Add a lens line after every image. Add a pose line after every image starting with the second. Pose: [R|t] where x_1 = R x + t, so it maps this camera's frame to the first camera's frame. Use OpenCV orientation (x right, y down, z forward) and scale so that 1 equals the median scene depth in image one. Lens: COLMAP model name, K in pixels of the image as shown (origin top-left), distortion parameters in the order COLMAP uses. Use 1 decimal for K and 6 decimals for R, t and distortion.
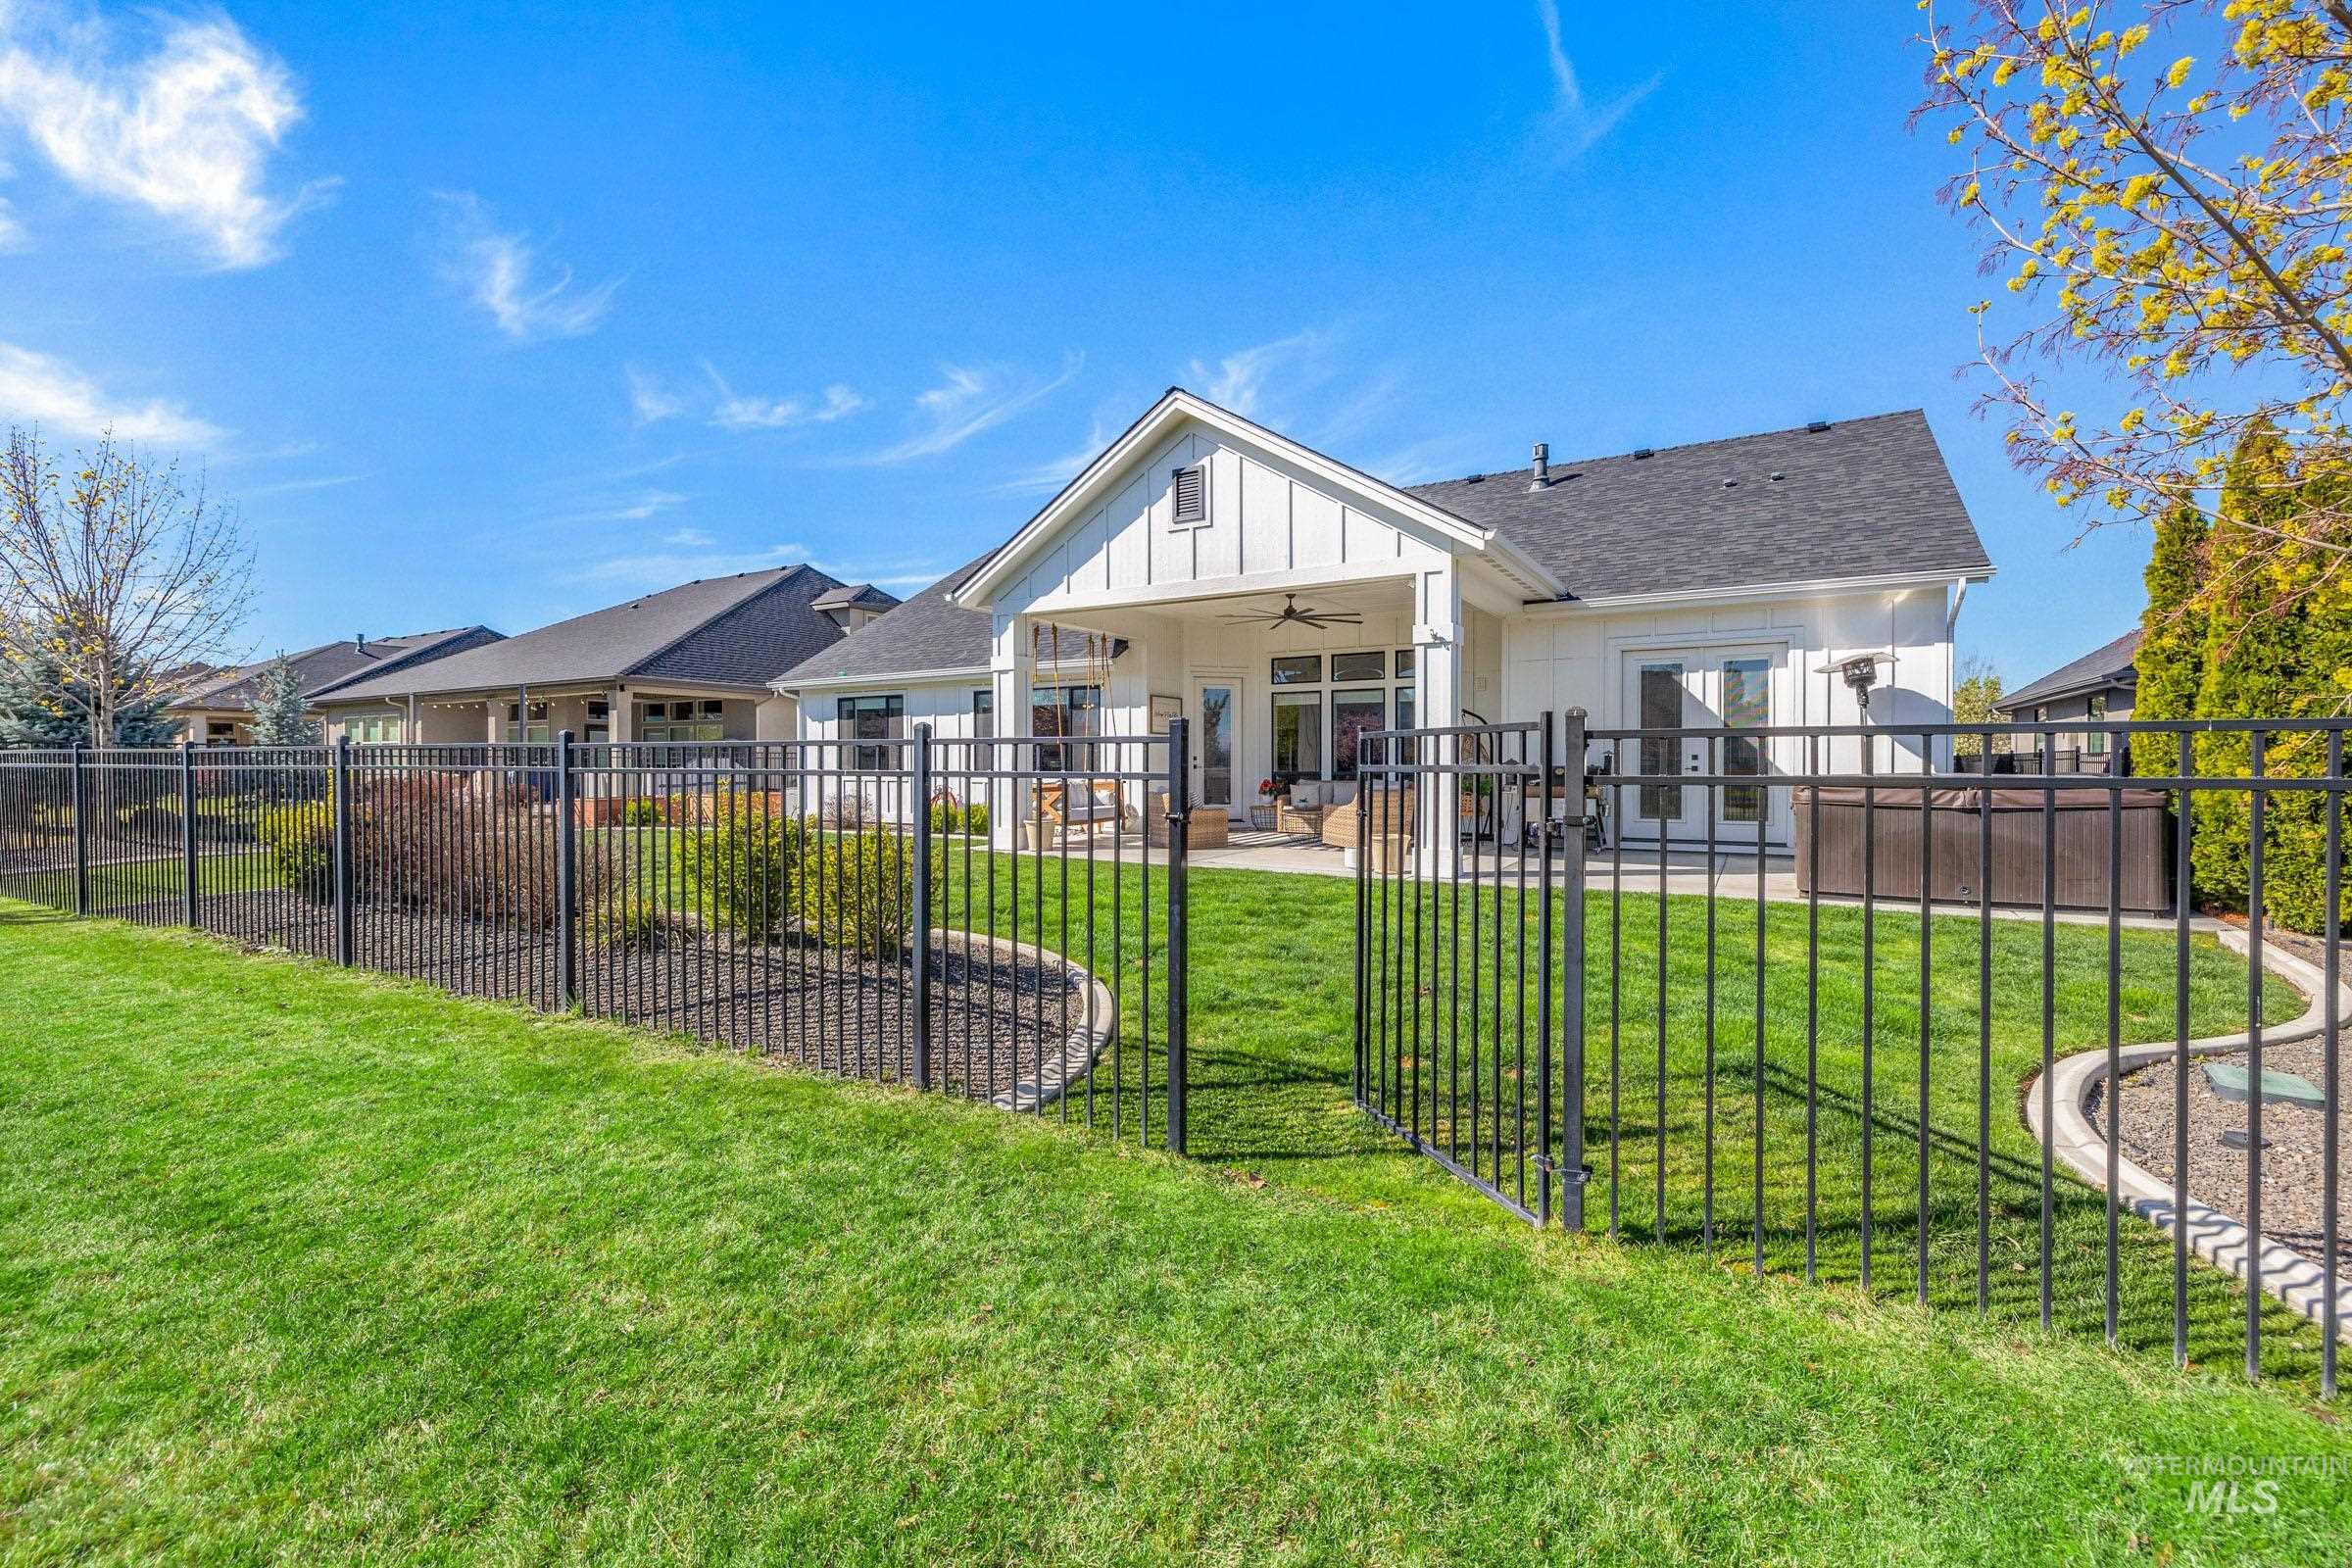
lens RADIAL K [[980.6, 0, 1182.8], [0, 980.6, 780.7], [0, 0, 1]] dist [0.000790, -0.000314]
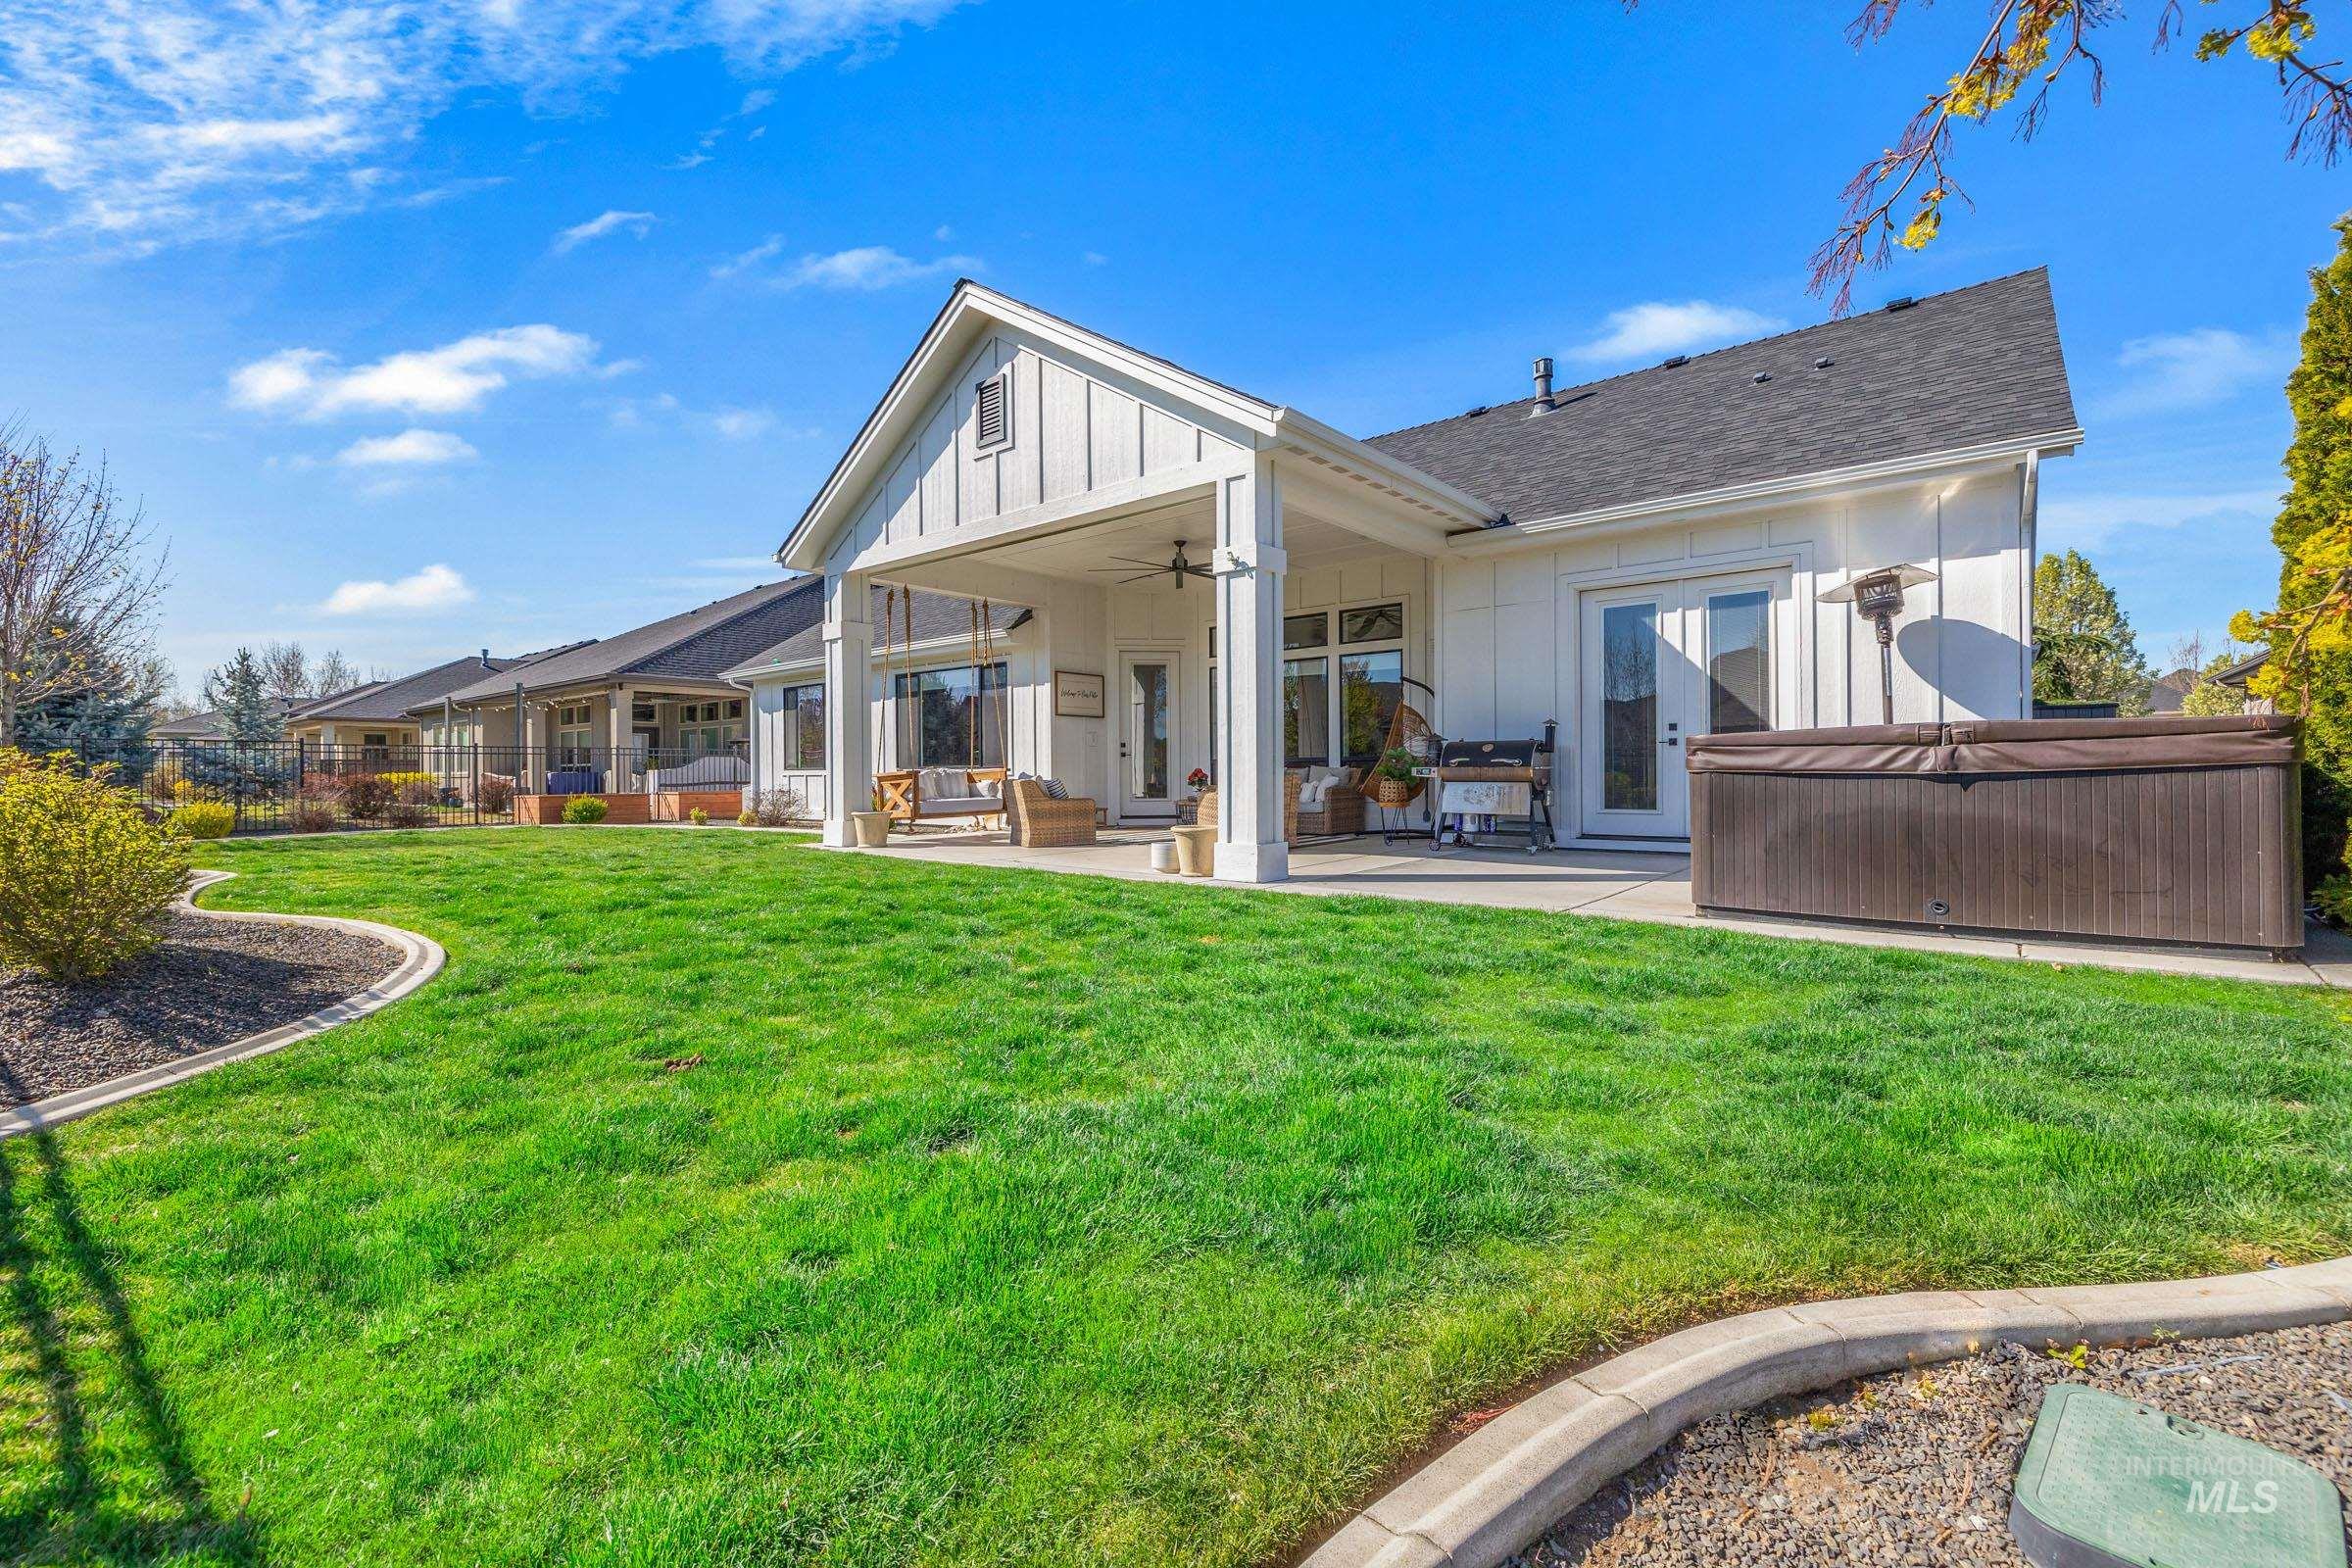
lens RADIAL K [[980.6, 0, 1182.8], [0, 980.6, 780.7], [0, 0, 1]] dist [0.000790, -0.000314]
pose [[0.987940, -0.005157, -0.154753, 0.275491], [0.003829, 0.999953, -0.008880, 0.023367], [0.154792, 0.008180, 0.987913, 0.206495]]
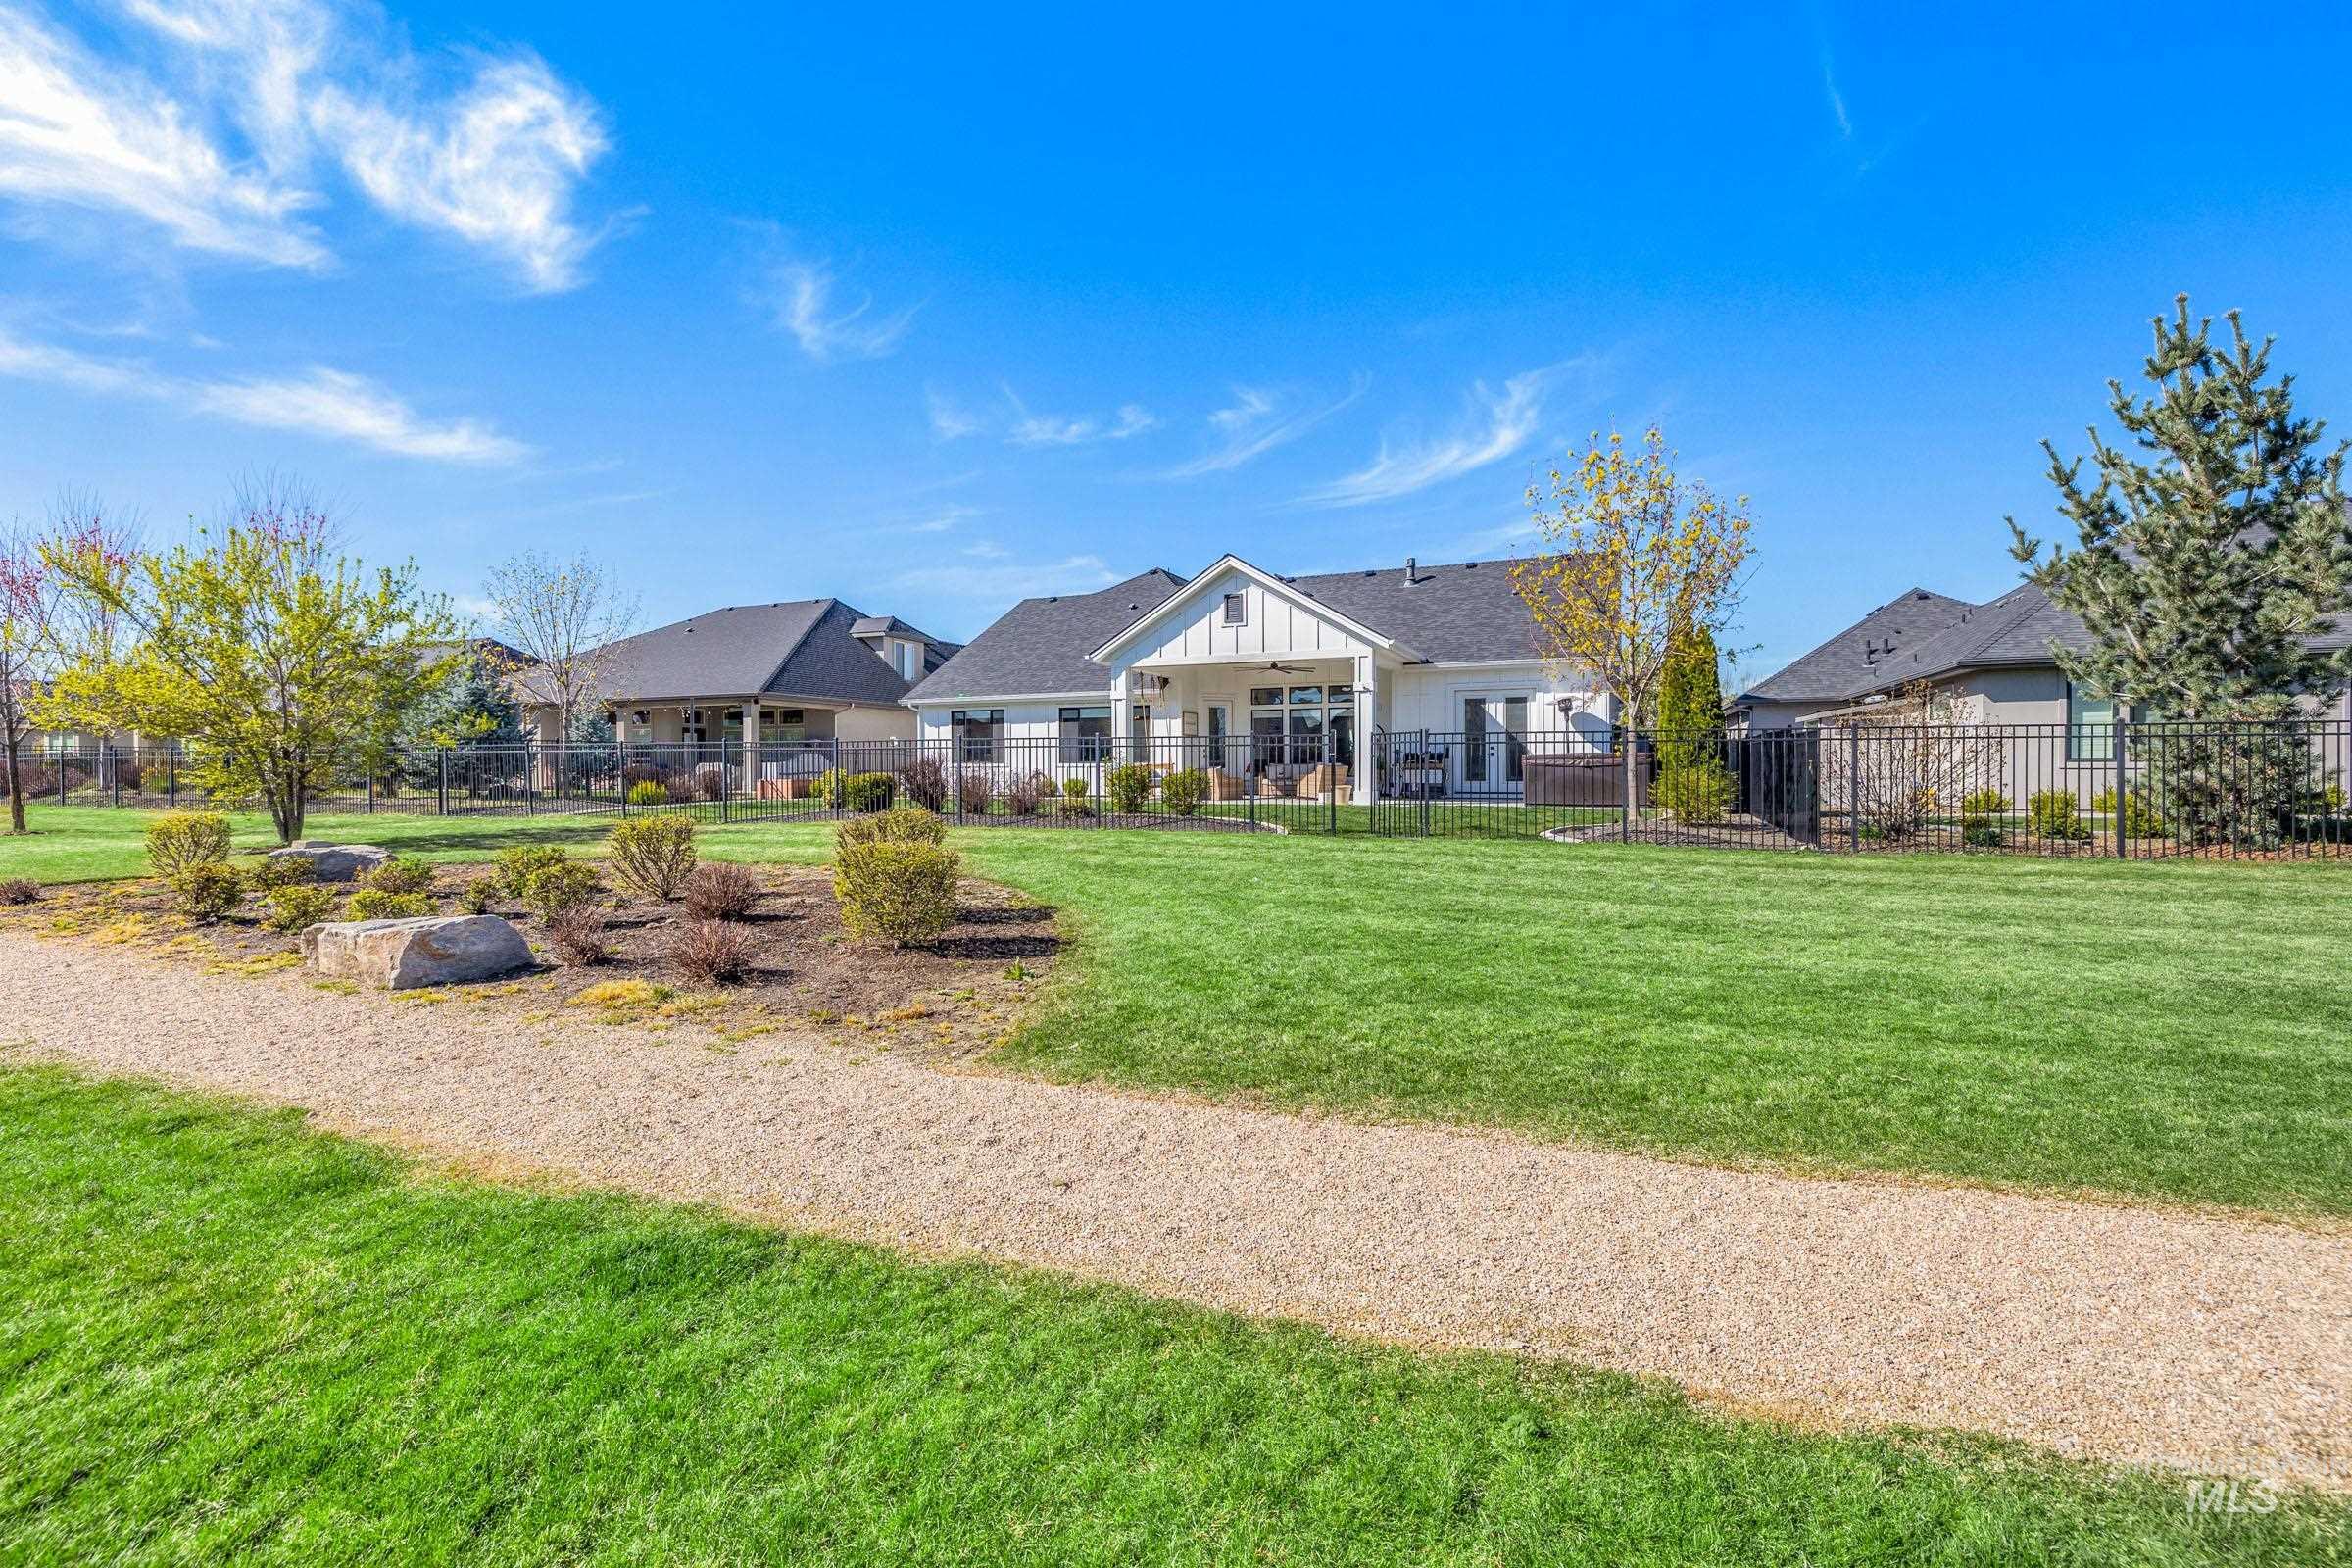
lens RADIAL K [[1011.2, 0, 1176.0], [0, 1011.2, 784.0], [0, 0, 1]] dist [-0.000008, -0.000070]
pose [[0.991870, -0.004346, 0.127178, -0.336505], [0.004713, 0.999986, -0.002584, 0.048654], [-0.127165, 0.003163, 0.991877, -0.873034]]
